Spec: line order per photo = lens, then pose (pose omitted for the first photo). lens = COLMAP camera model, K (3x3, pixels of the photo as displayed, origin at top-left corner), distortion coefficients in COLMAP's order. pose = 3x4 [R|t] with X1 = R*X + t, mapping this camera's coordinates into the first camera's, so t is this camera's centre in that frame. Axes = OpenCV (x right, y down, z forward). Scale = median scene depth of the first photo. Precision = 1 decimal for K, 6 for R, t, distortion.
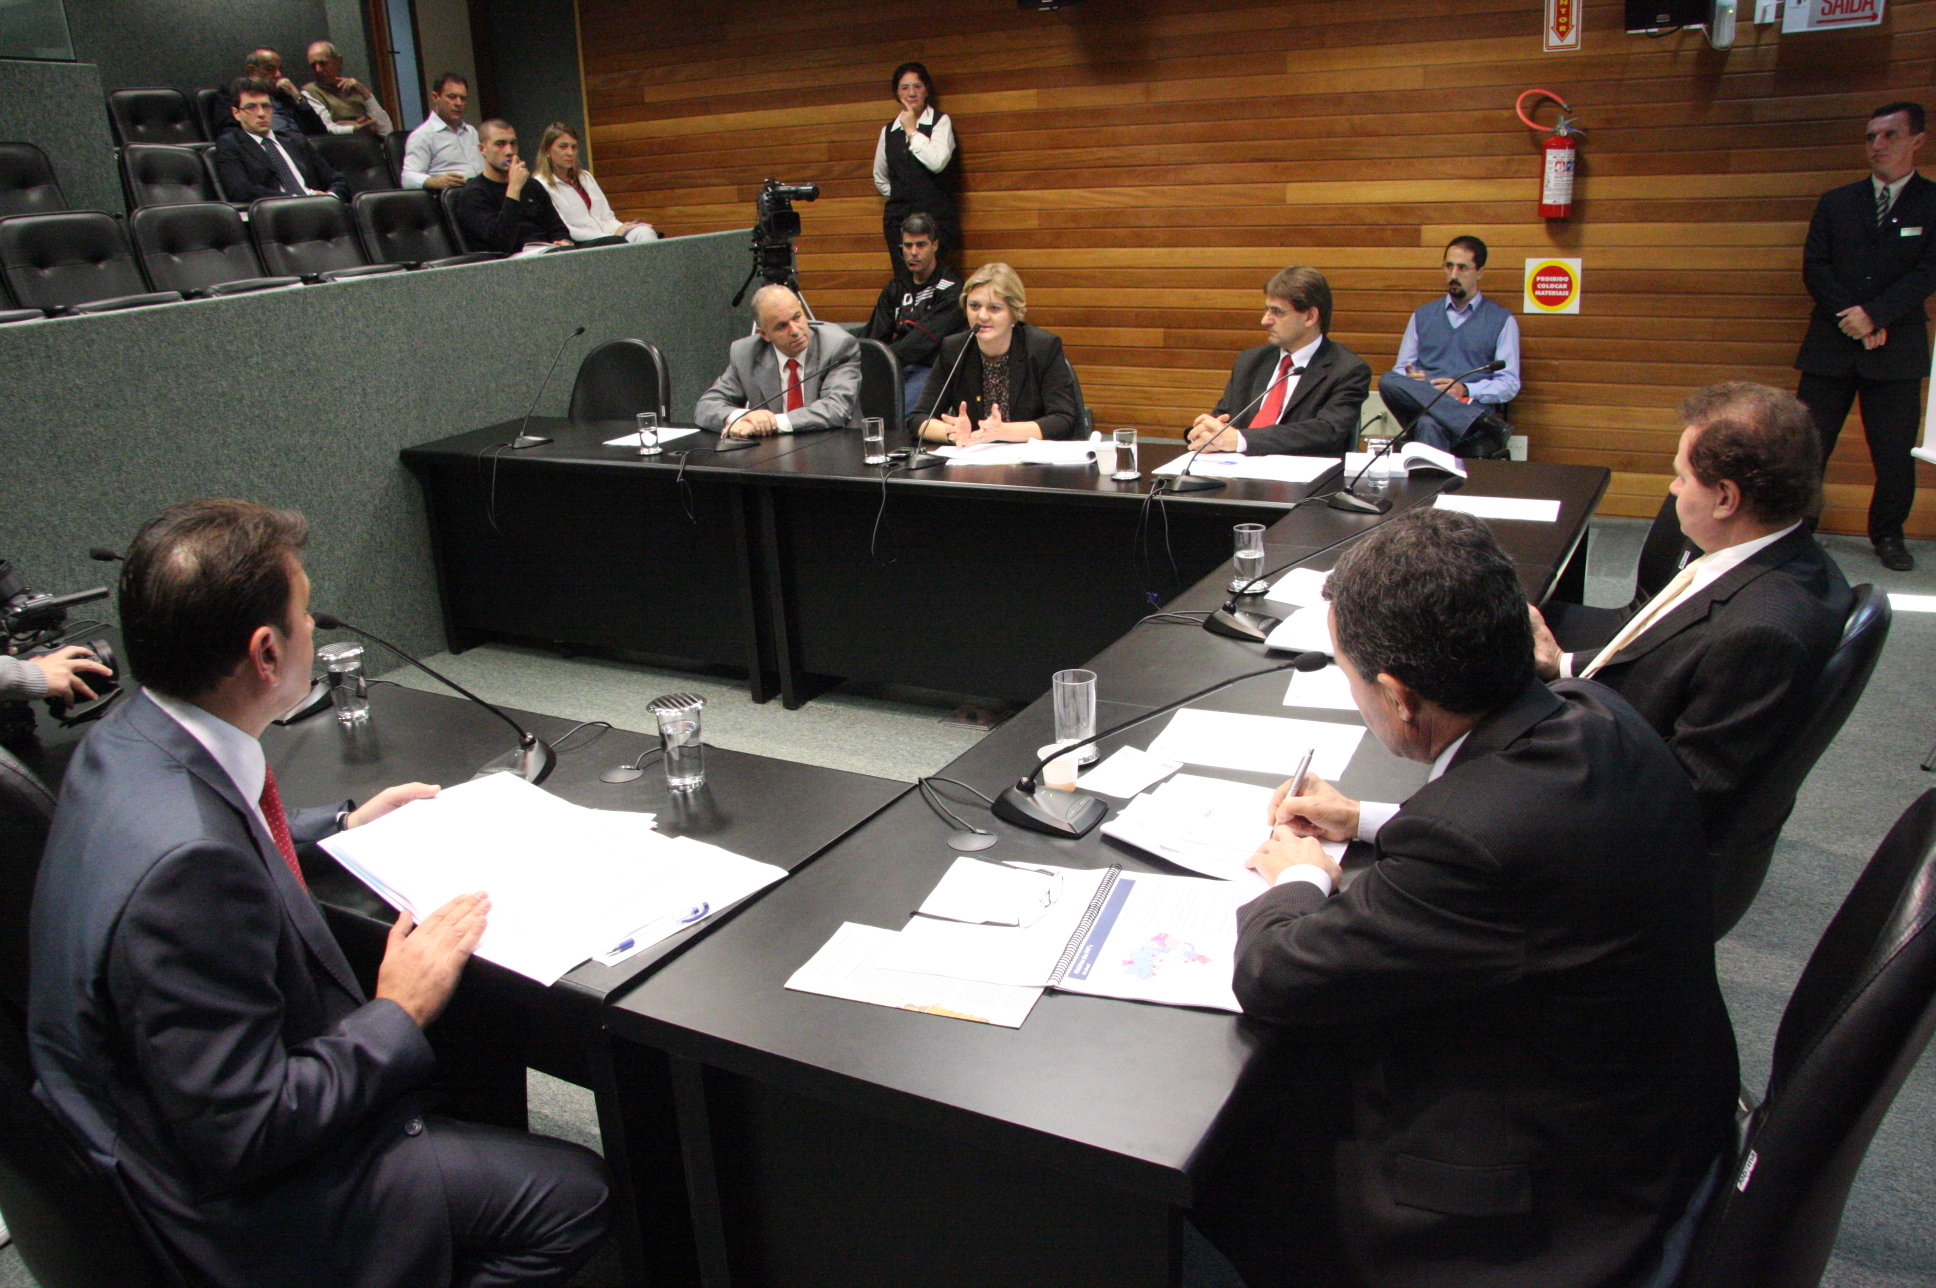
lens RADIAL K [[1582.6, 0, 925.9], [0, 1582.6, 640.4], [0, 0, 1]] dist [-0.131805, 0.051881]
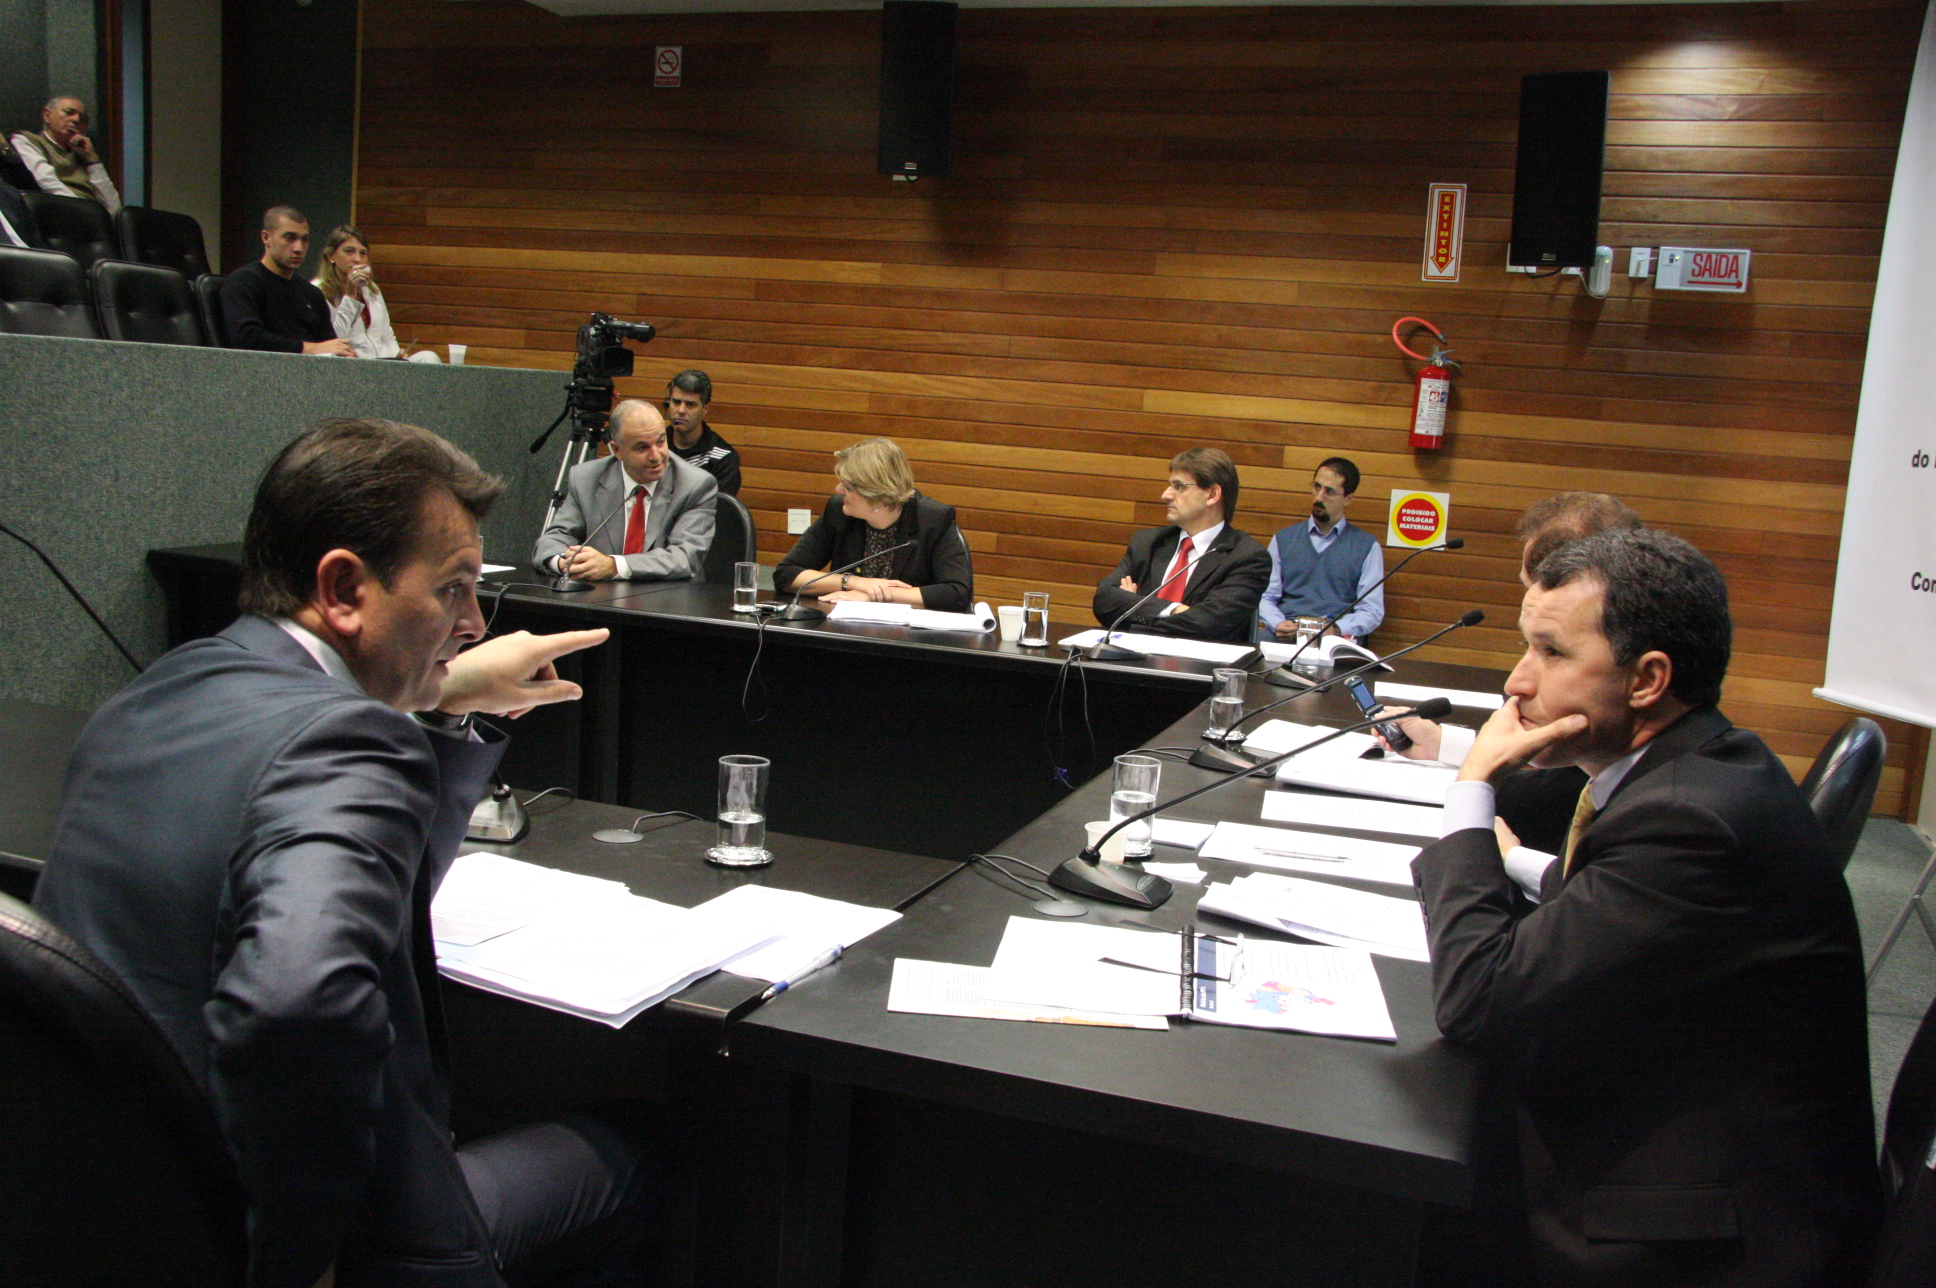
lens RADIAL K [[1779.6, 0, 955.7], [0, 1779.6, 640.9], [0, 0, 1]] dist [-0.039643, 0.000000]
pose [[0.977686, 0.097598, 0.186023, -0.071875], [-0.066965, 0.984122, -0.164375, 0.044583], [-0.199112, 0.148250, 0.968698, 0.001802]]
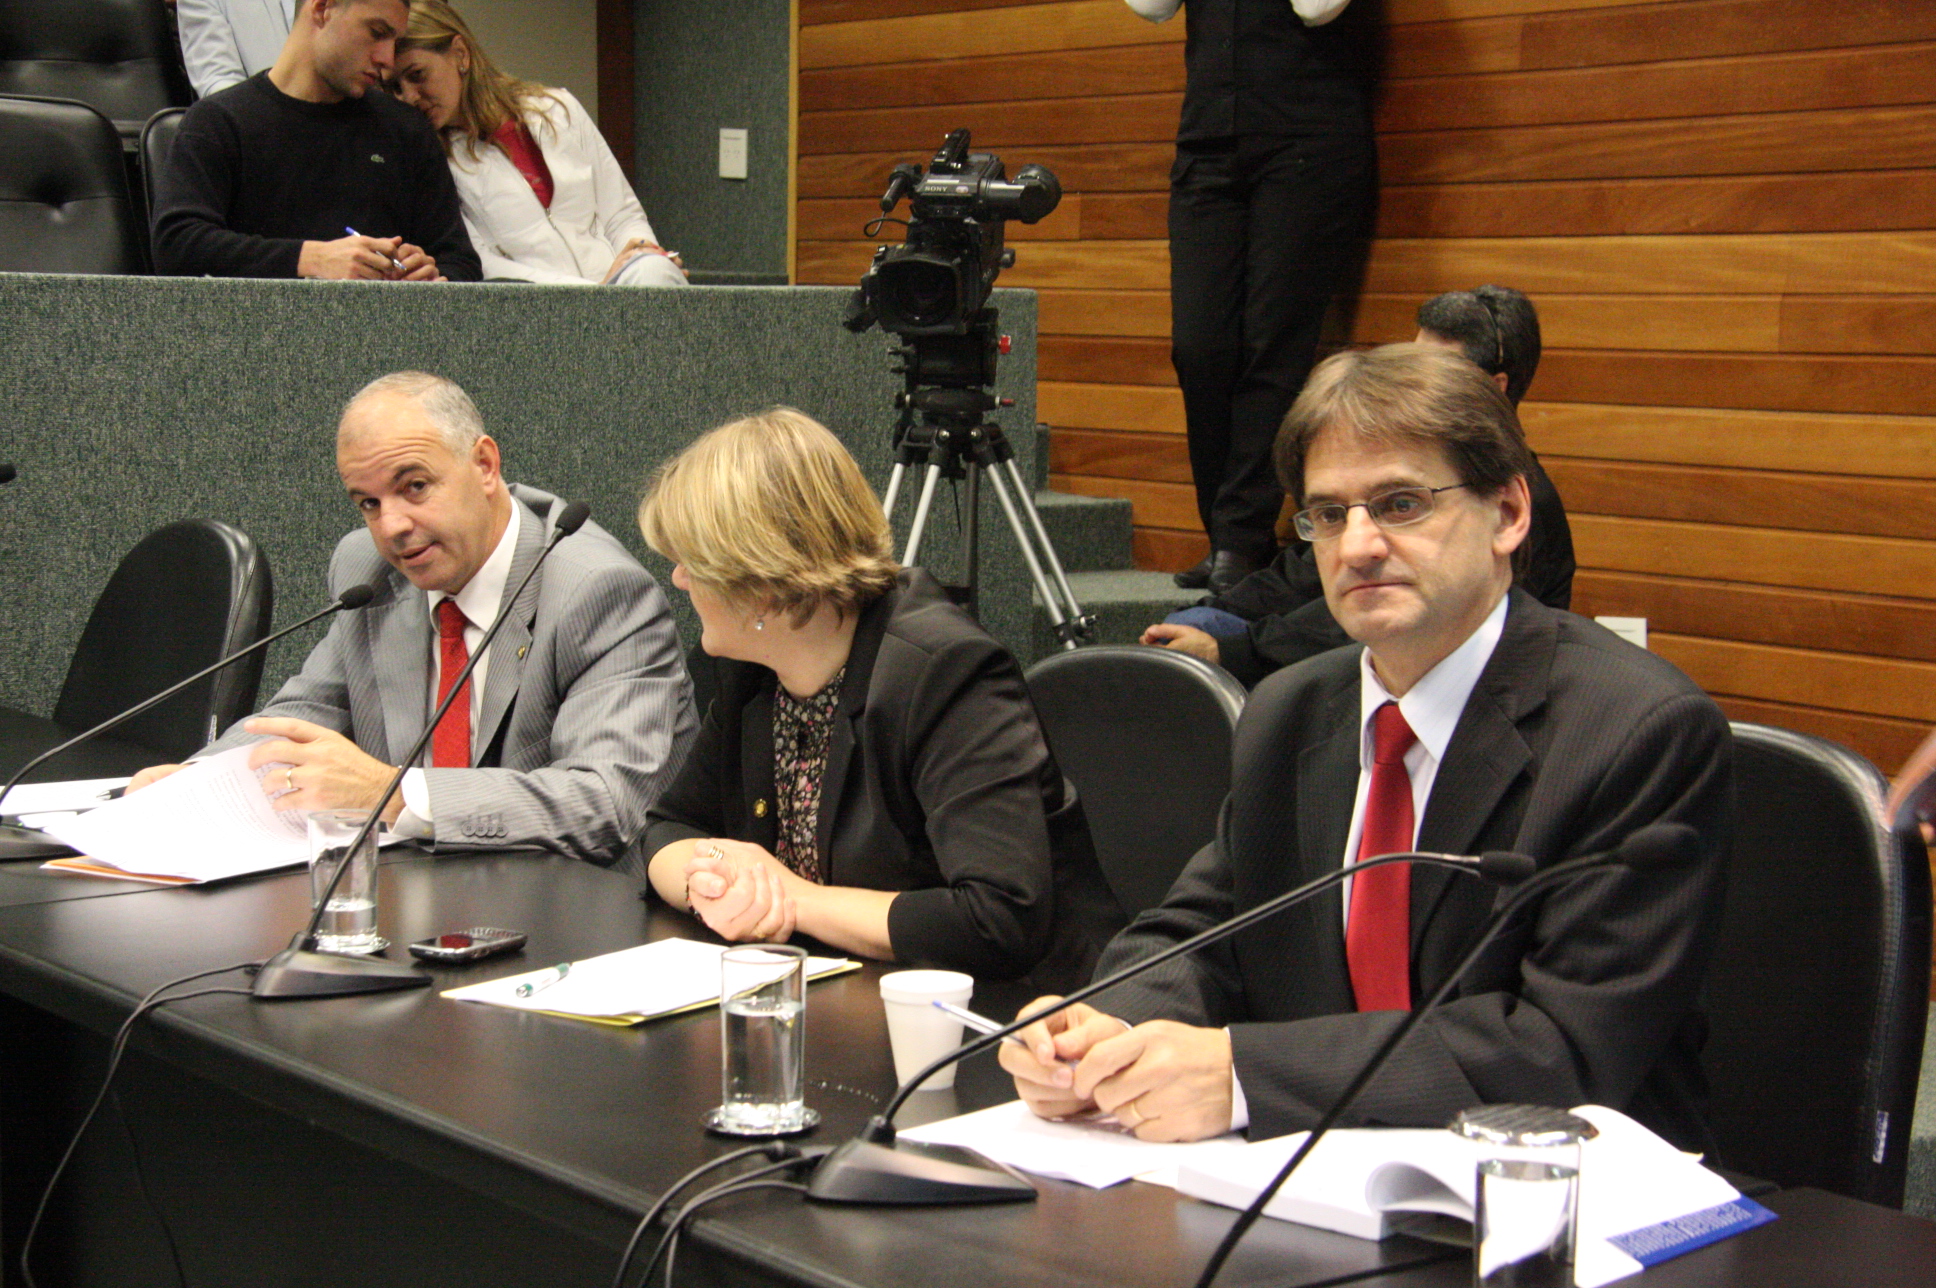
lens RADIAL K [[3721.4, 0, 971.6], [0, 3721.4, 647.4], [0, 0, 1]] dist [0.258118, 0.000000]
pose [[0.950680, 0.093819, -0.295644, 0.184573], [-0.149327, 0.973866, -0.171134, -0.050472], [0.271862, 0.206841, 0.939845, 0.272381]]
